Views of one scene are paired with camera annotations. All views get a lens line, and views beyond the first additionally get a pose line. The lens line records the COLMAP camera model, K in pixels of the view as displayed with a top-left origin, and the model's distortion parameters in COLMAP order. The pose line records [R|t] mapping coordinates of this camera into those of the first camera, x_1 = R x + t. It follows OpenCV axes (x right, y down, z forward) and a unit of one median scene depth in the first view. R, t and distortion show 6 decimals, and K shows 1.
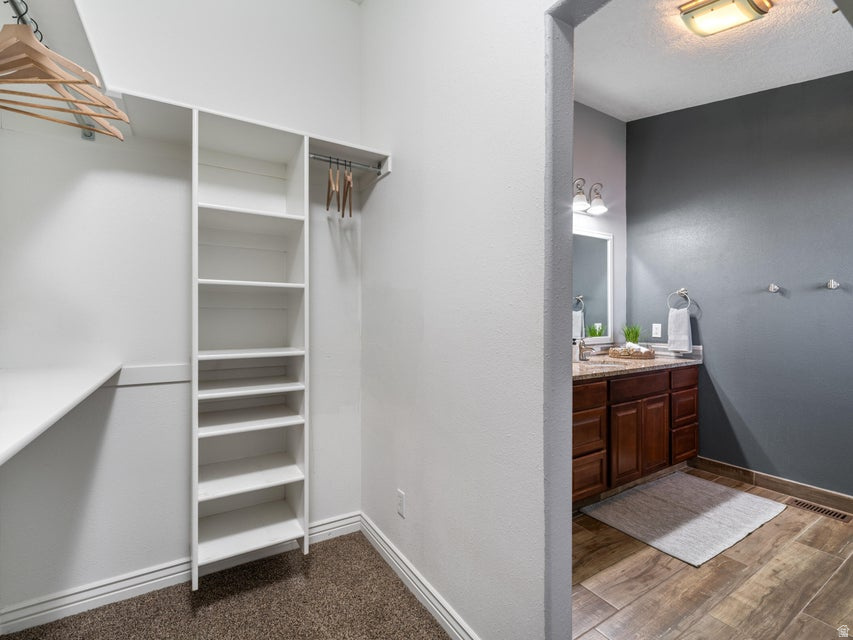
lens RADIAL K [[390.6, 0, 425.5], [0, 390.6, 319.4], [0, 0, 1]] dist [0.000465, -0.001730]
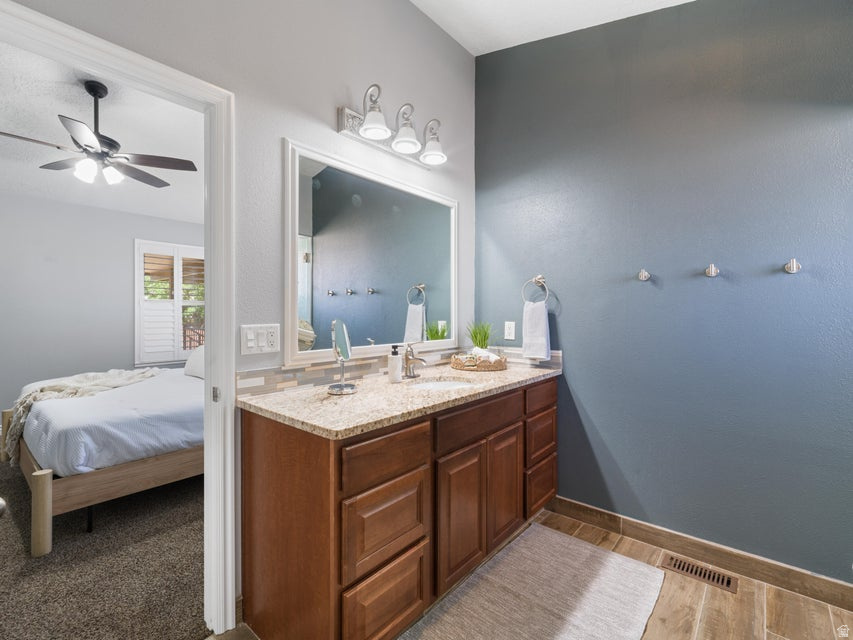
lens RADIAL K [[390.6, 0, 426.1], [0, 390.6, 316.7], [0, 0, 1]] dist [0.000465, -0.001730]
pose [[0.952291, 0.000426, 0.305192, 0.235526], [-0.001650, 0.999992, 0.003754, -0.001415], [-0.305188, -0.004078, 0.952284, 0.373978]]
